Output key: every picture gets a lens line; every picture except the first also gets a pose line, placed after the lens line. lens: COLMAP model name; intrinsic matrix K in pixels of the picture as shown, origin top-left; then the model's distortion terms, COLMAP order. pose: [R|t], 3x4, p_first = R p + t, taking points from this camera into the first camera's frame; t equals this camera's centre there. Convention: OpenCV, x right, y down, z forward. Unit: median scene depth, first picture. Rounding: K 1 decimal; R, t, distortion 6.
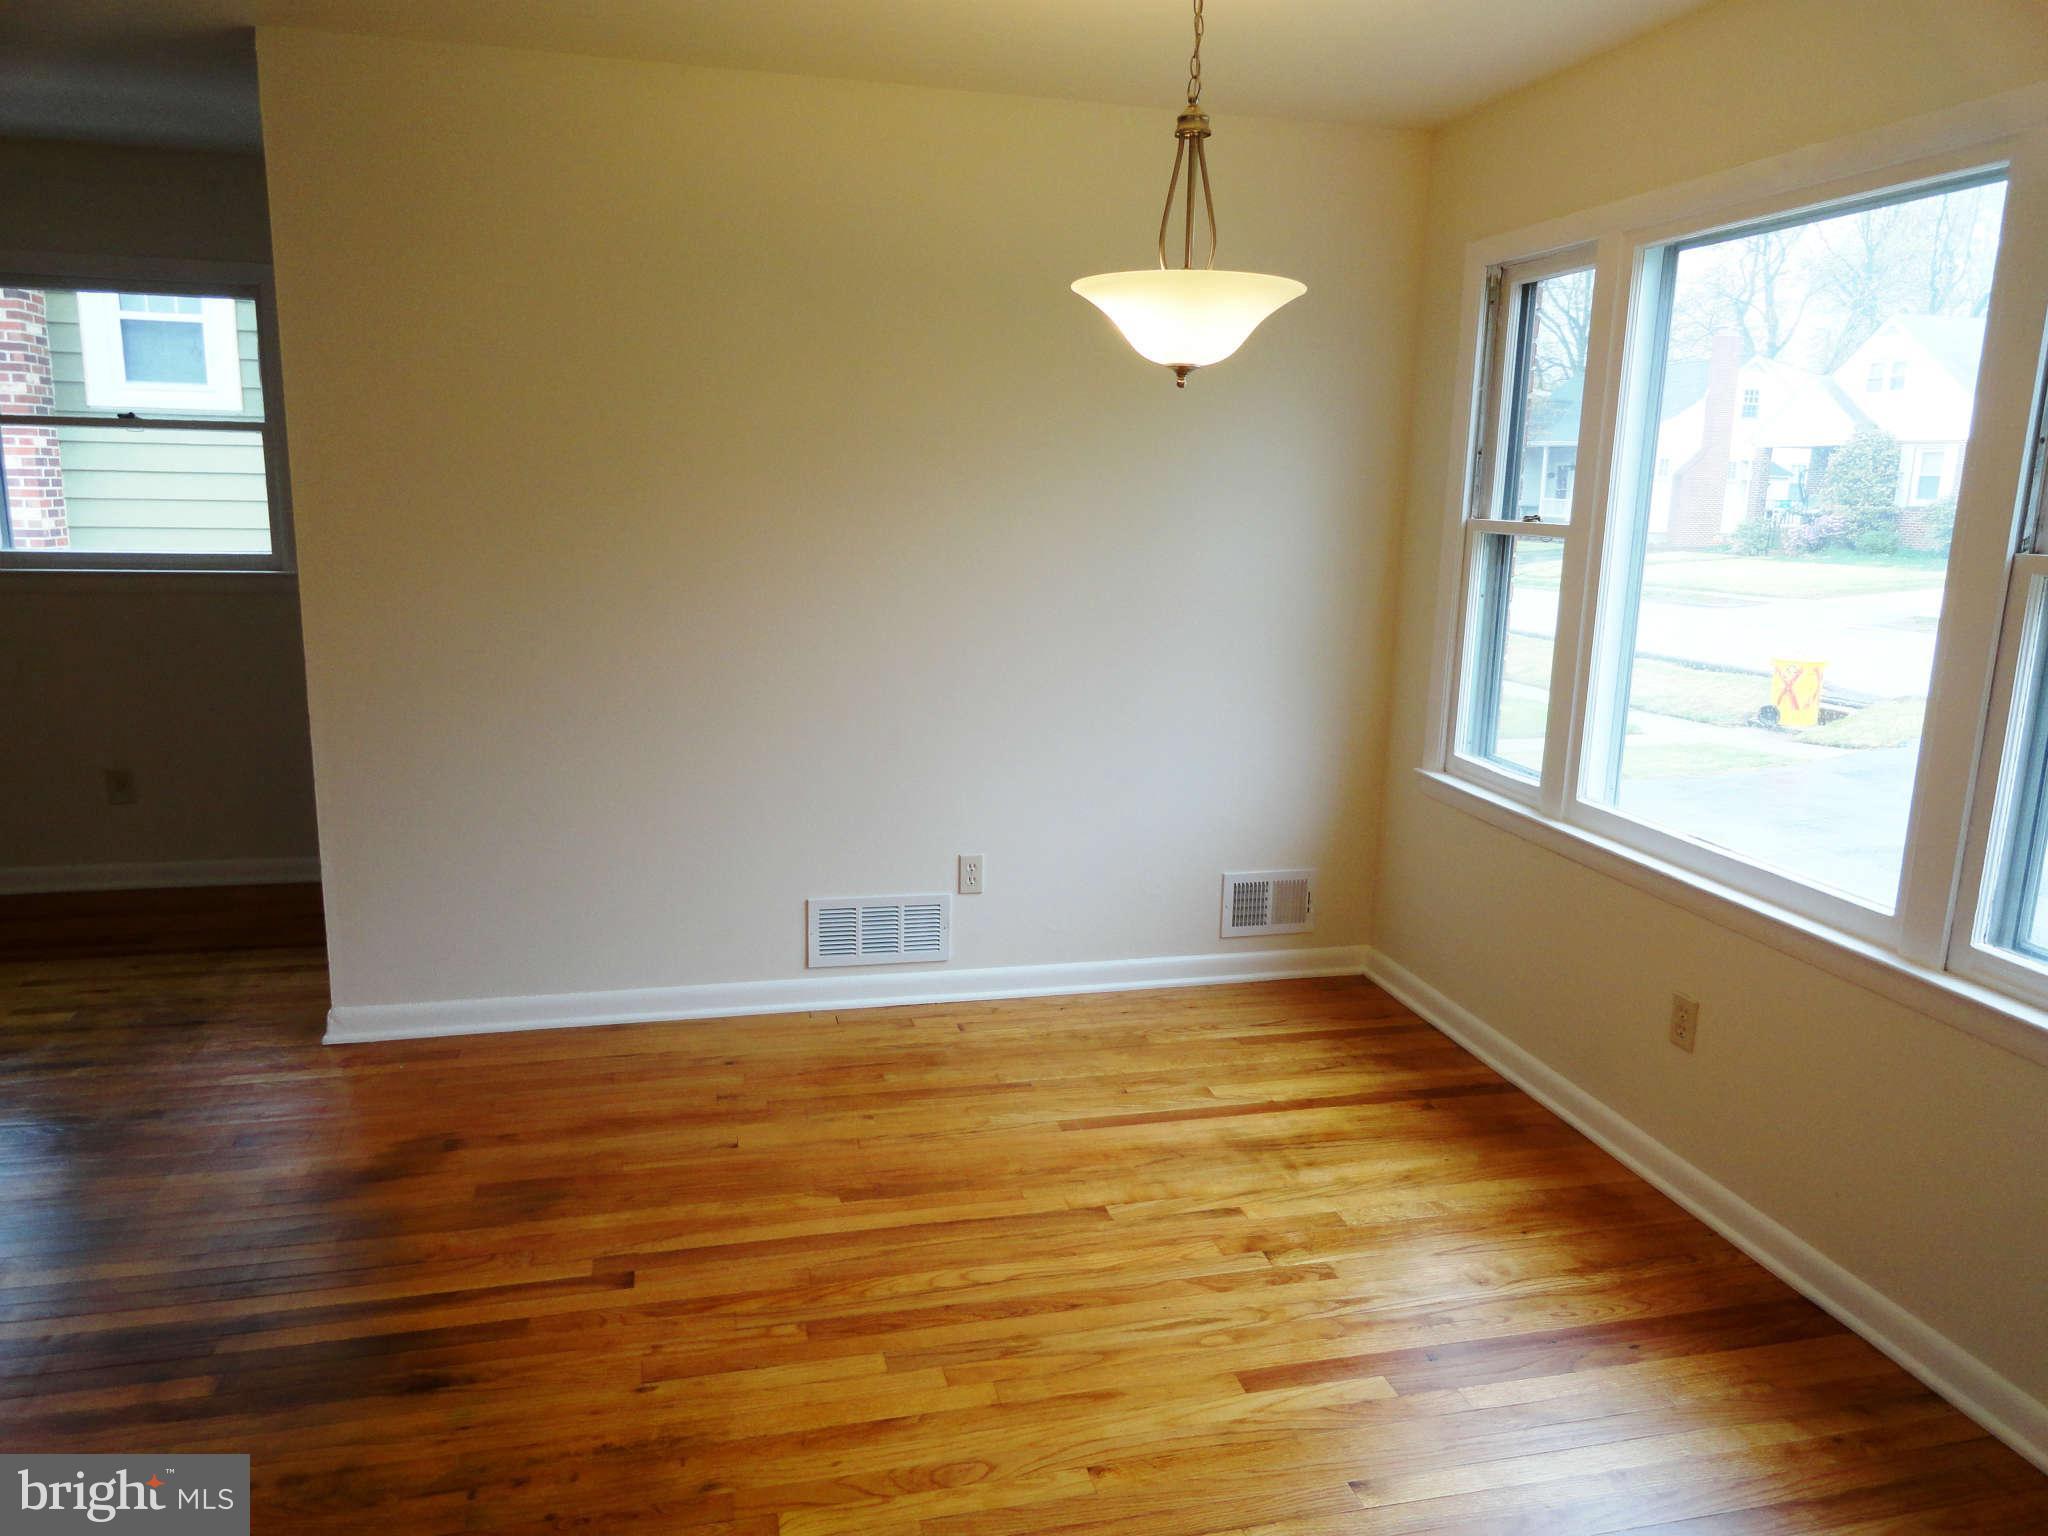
lens RADIAL K [[1408.1, 0, 1025.8], [0, 1408.1, 763.9], [0, 0, 1]] dist [-0.003850, 0.008957]
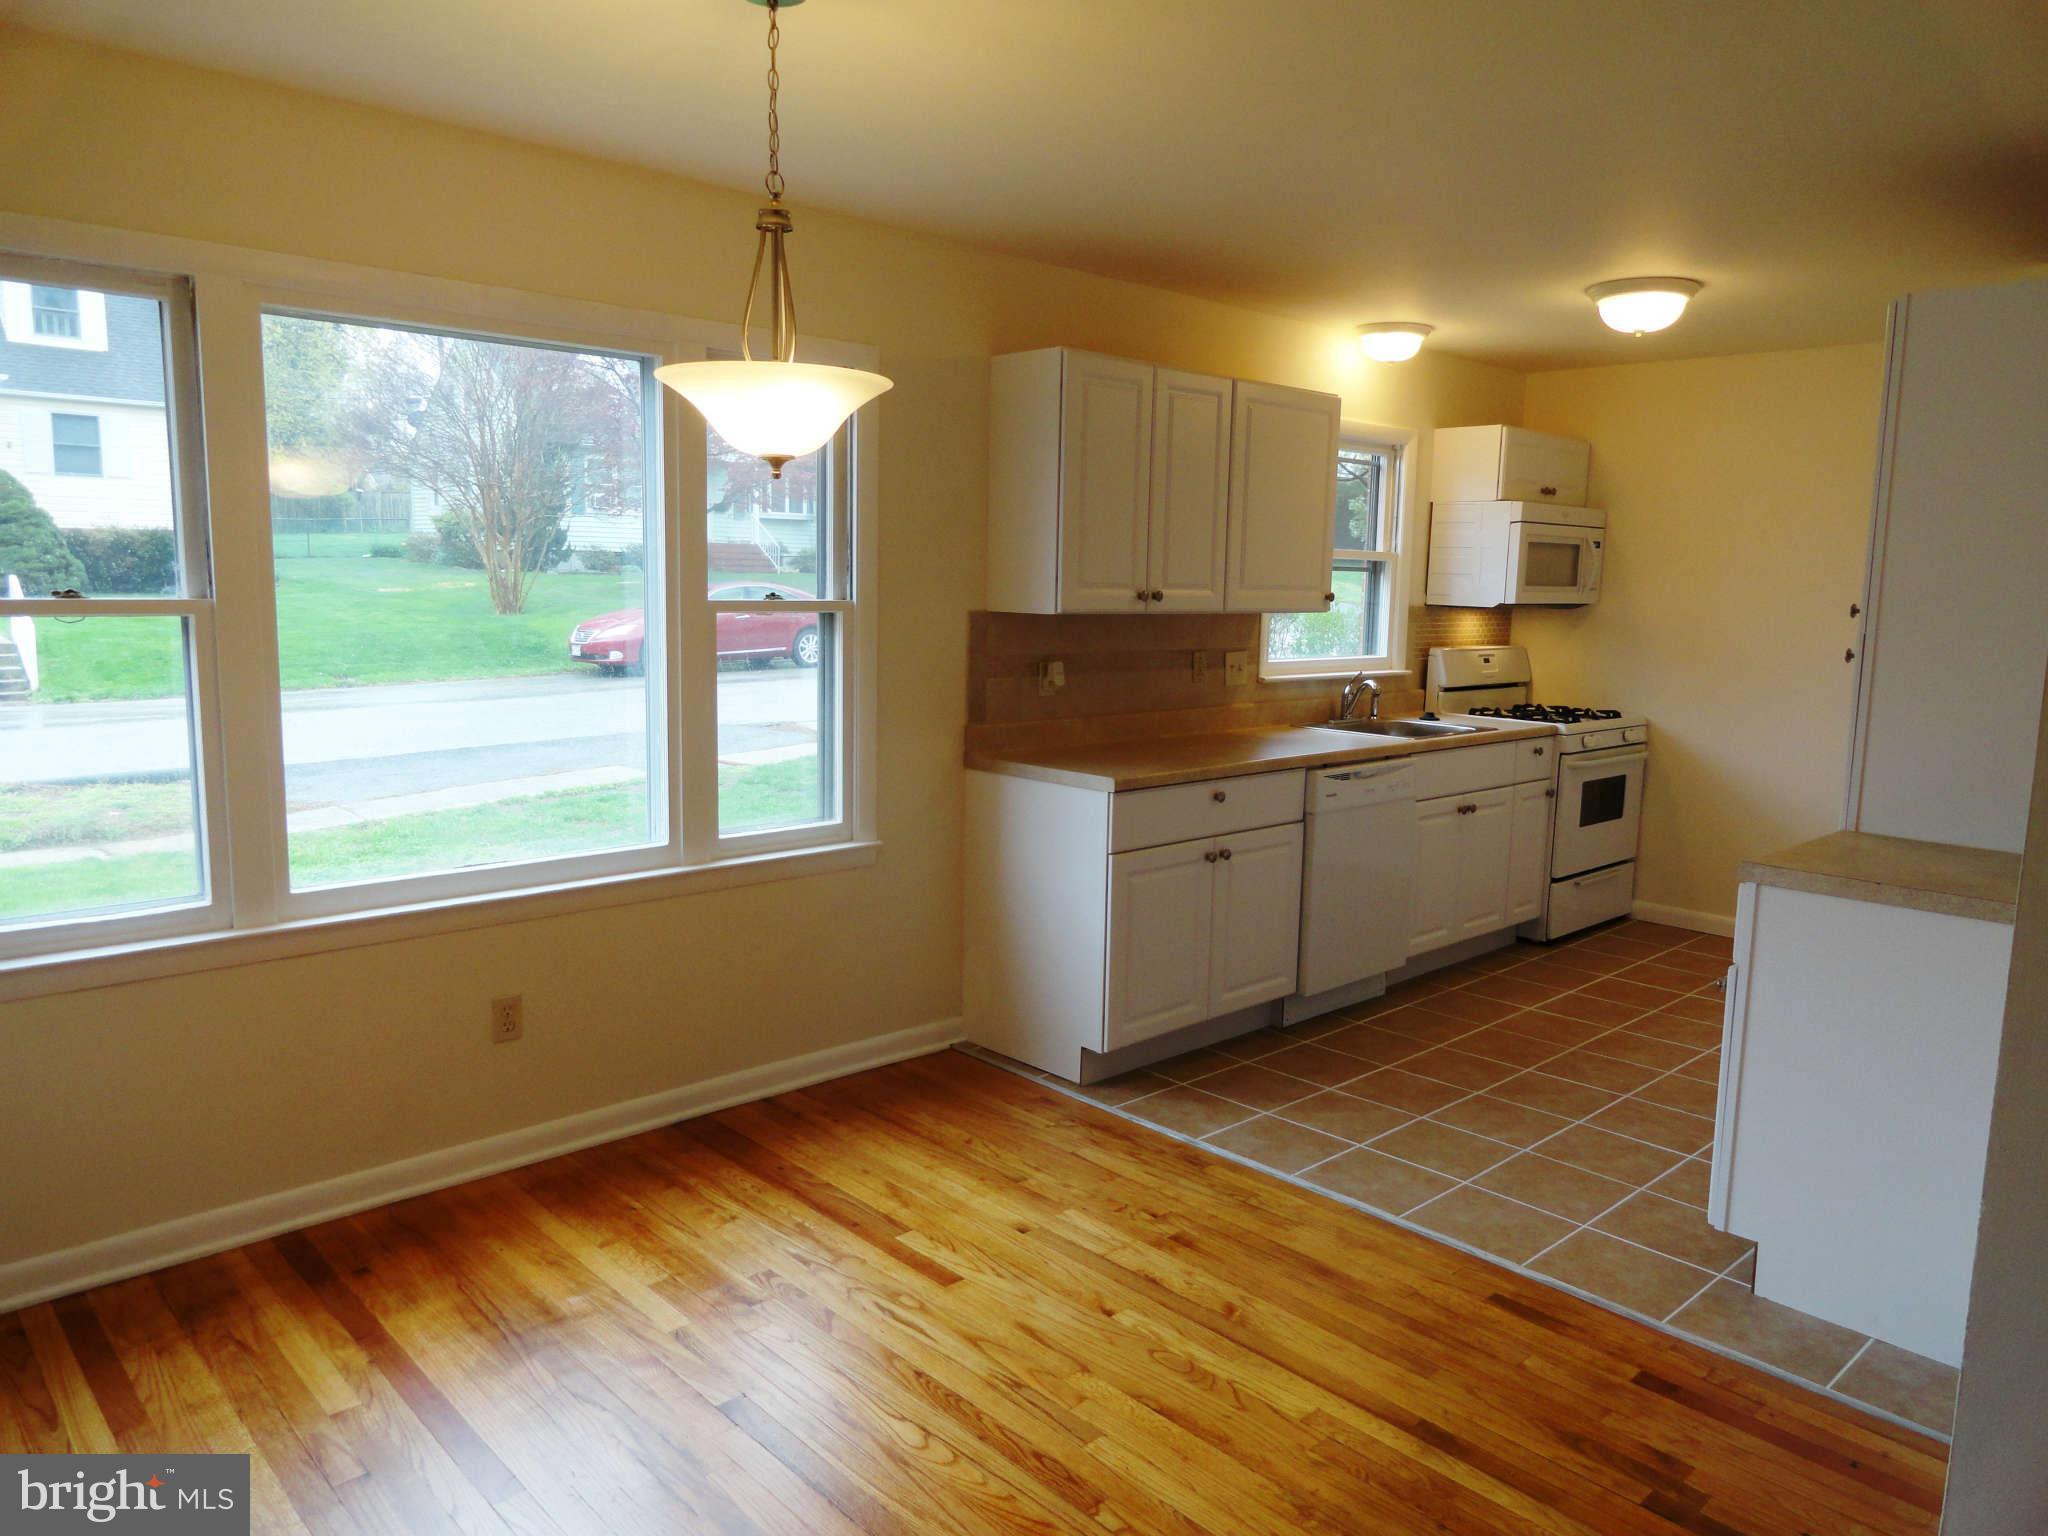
lens RADIAL K [[1408.1, 0, 1025.8], [0, 1408.1, 763.9], [0, 0, 1]] dist [-0.003850, 0.008957]
pose [[-0.488502, -0.152234, 0.859180, -0.848253], [0.145820, 0.956573, 0.252399, -0.298217], [-0.860292, 0.248583, -0.445089, 1.326835]]
